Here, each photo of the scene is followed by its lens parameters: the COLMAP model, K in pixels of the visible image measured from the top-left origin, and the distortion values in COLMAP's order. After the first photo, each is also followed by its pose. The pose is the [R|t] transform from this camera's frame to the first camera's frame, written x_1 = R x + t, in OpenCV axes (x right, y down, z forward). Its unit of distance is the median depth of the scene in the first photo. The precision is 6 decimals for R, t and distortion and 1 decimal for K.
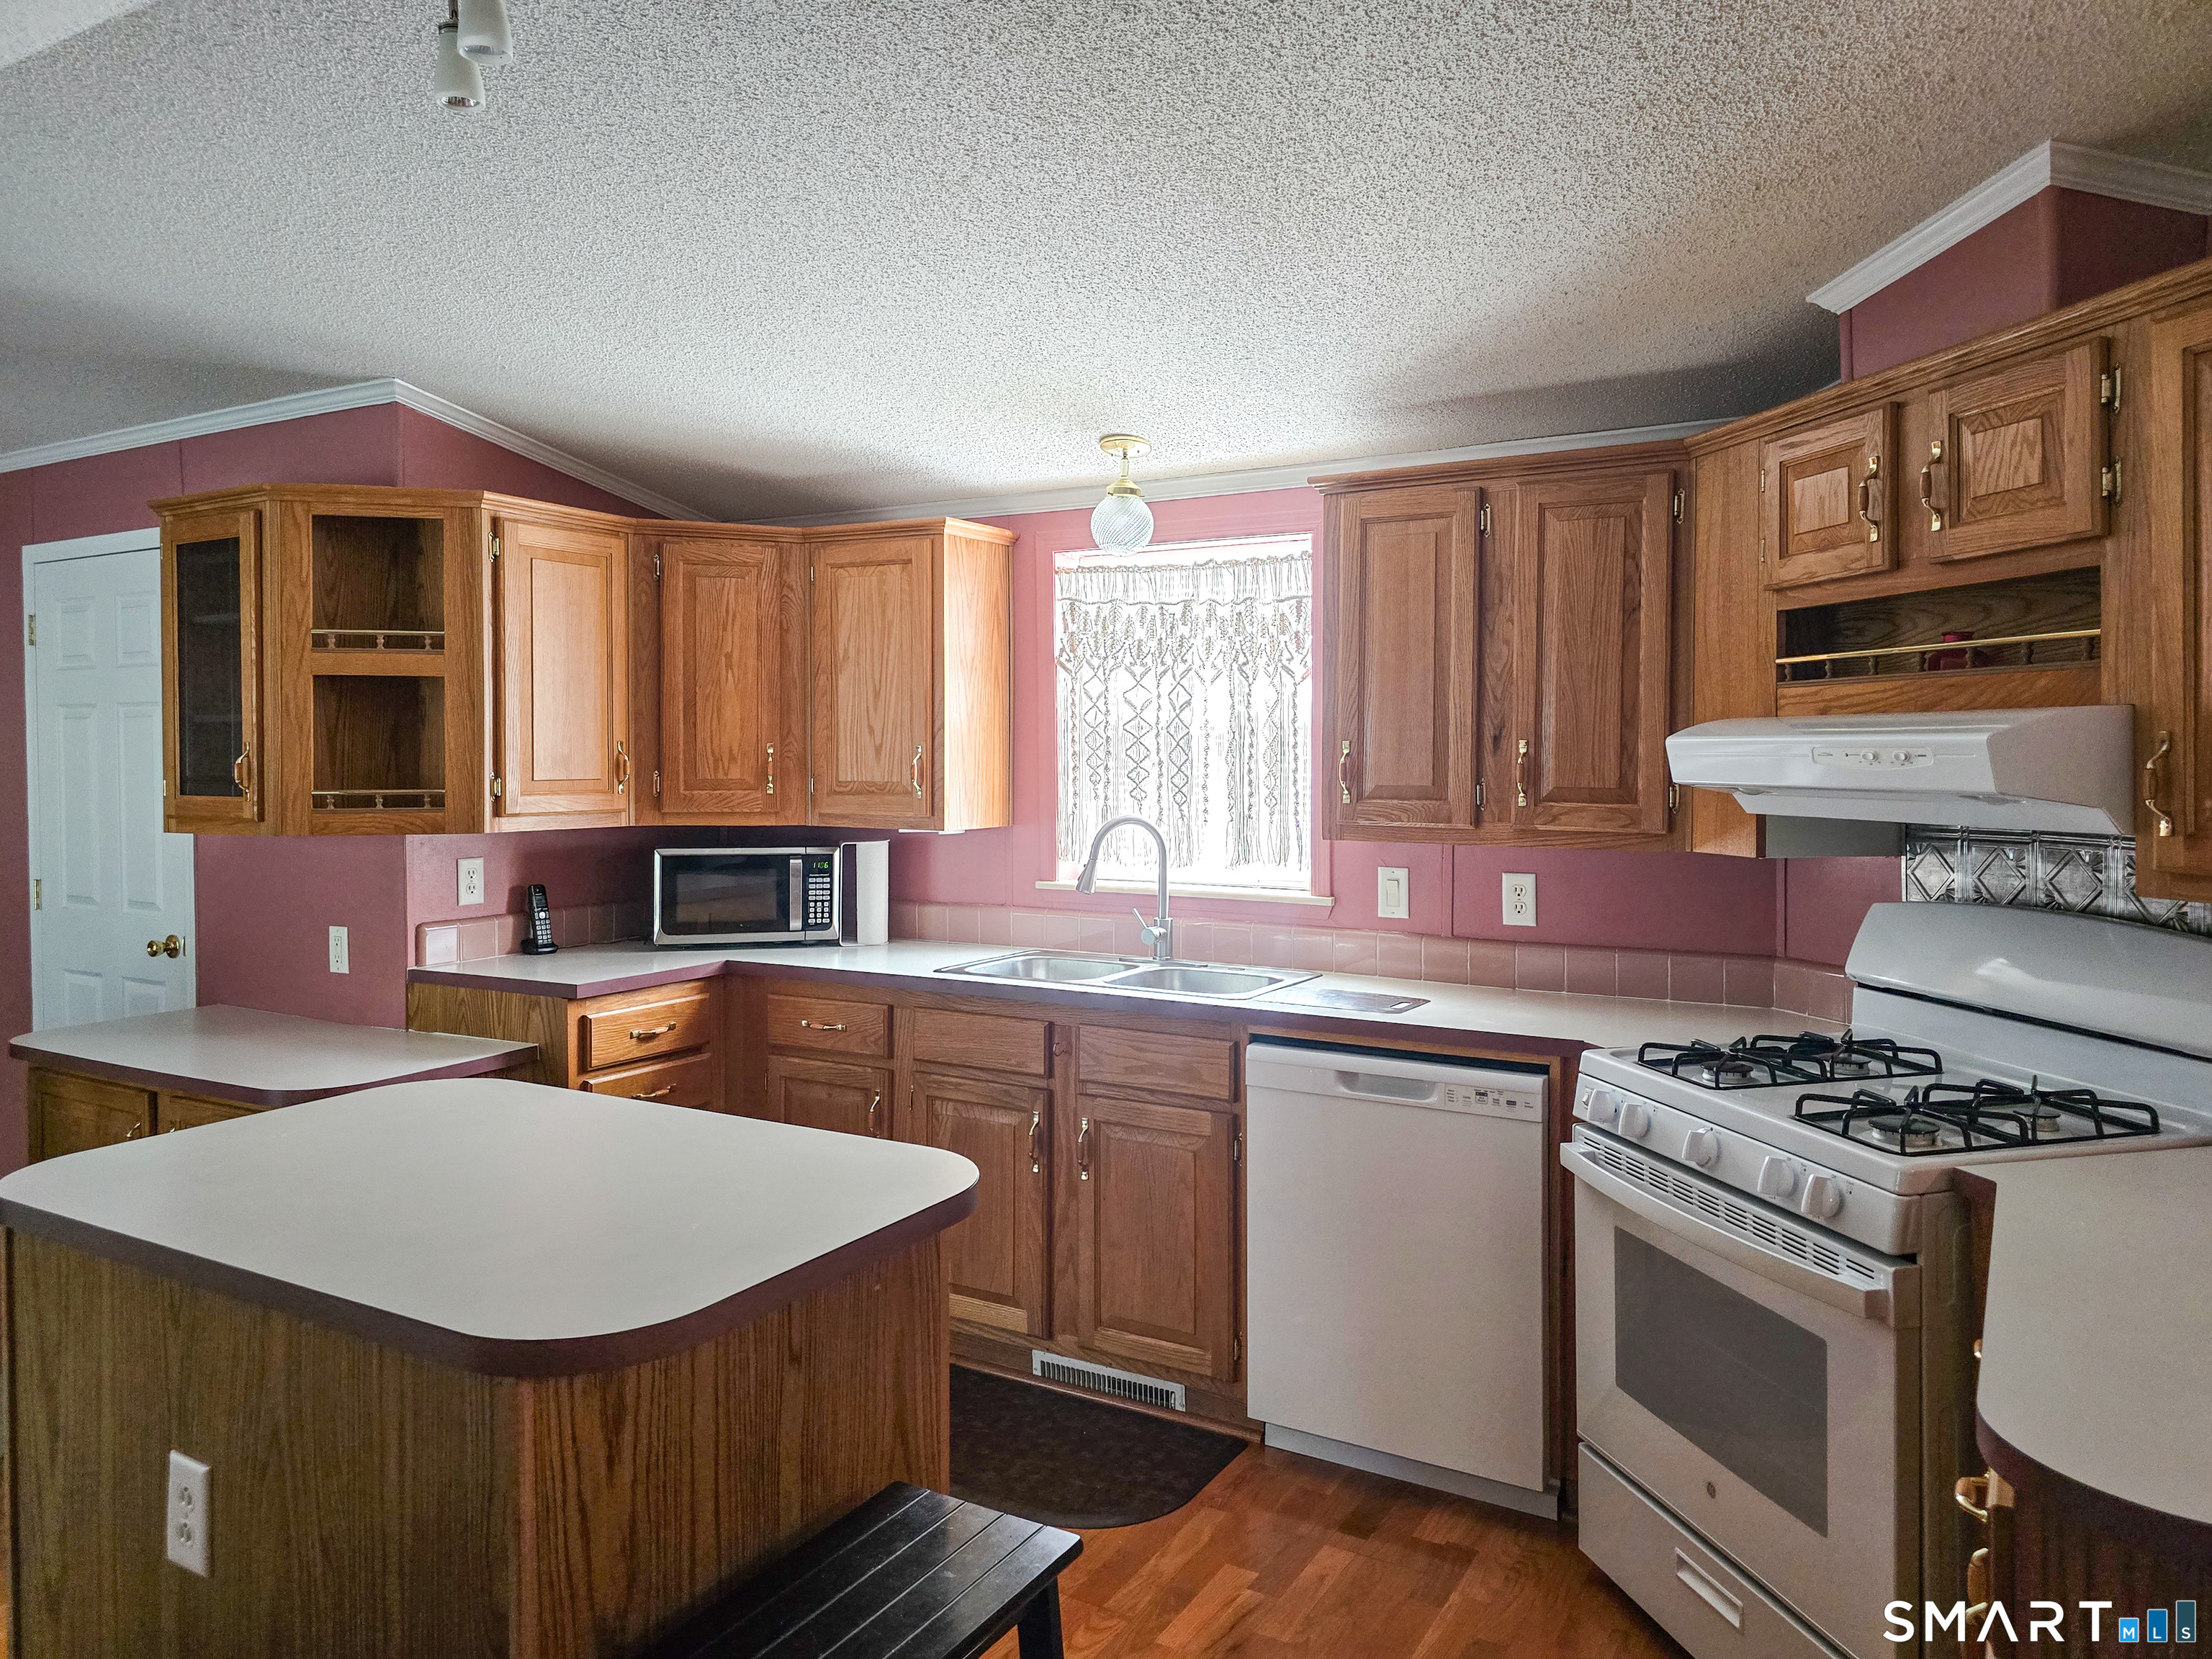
lens RADIAL K [[1554.1, 0, 1102.4], [0, 1554.1, 818.6], [0, 0, 1]] dist [0.026501, -0.002401]
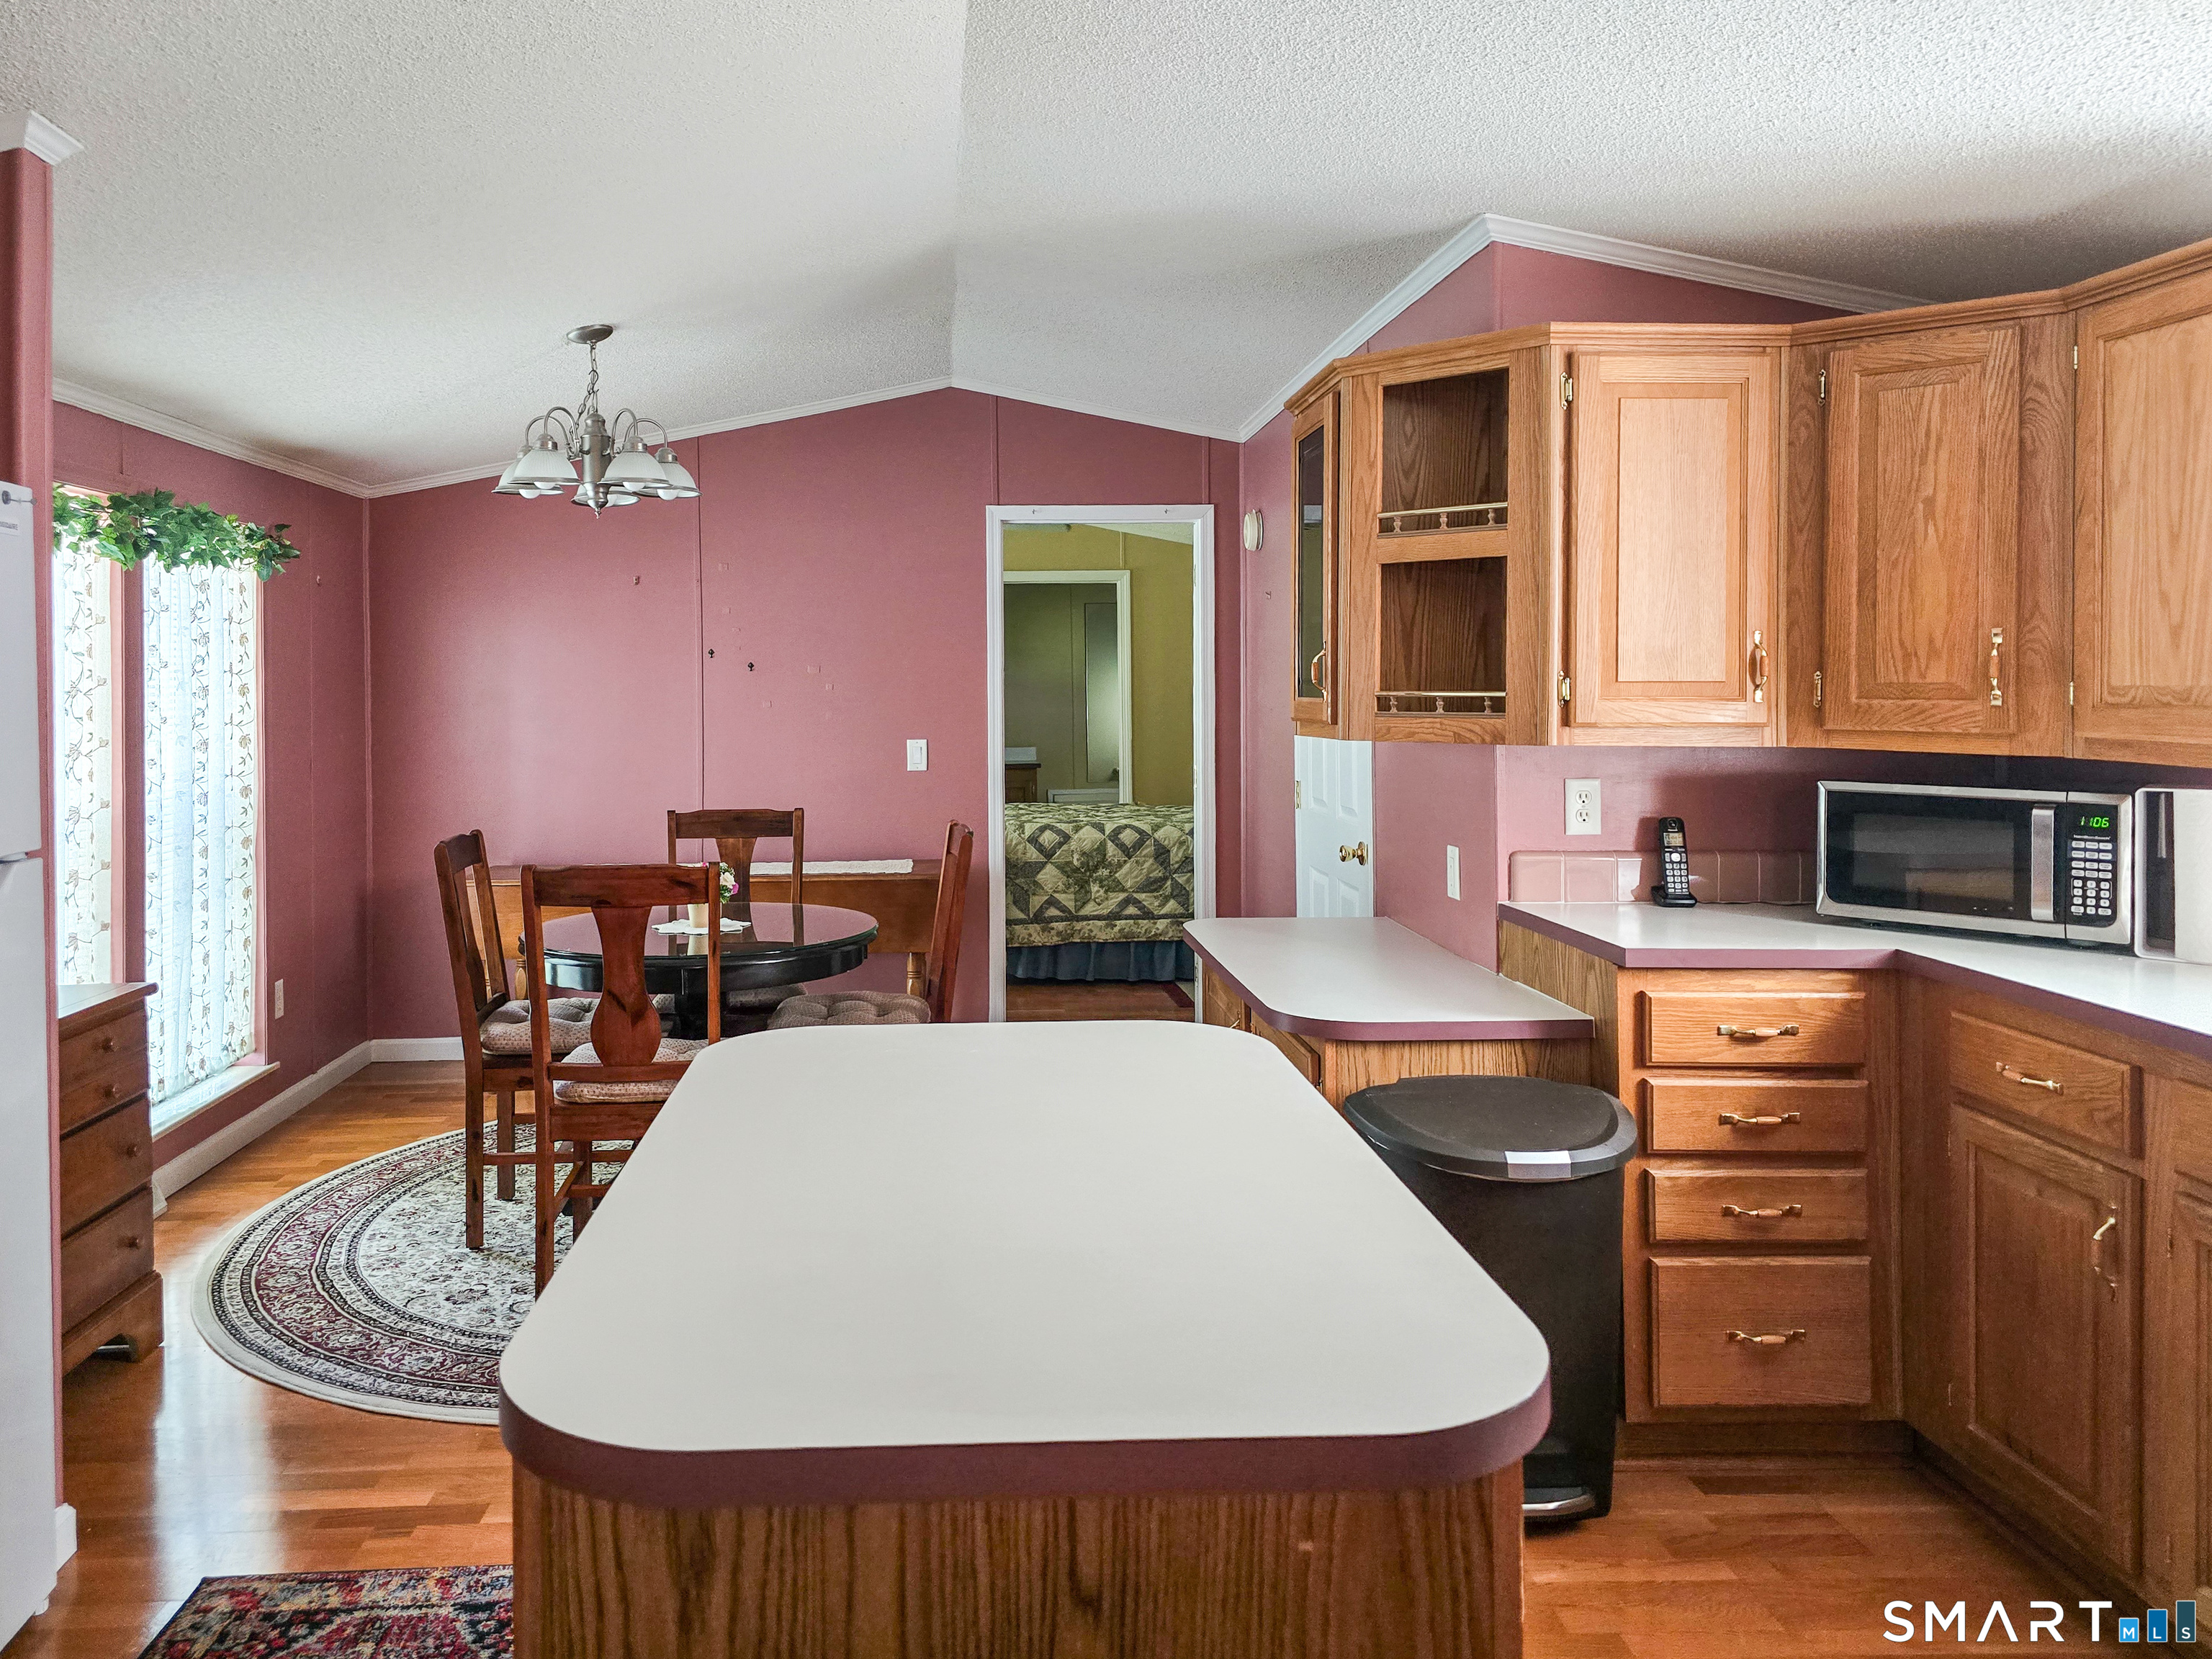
lens RADIAL K [[1554.1, 0, 998.0], [0, 1554.1, 717.9], [0, 0, 1]] dist [0.026501, -0.002401]
pose [[0.522769, 0.019141, -0.852259, 0.133207], [-0.039319, 0.999225, -0.001675, 0.006835], [0.851567, 0.034385, 0.523117, 0.305551]]
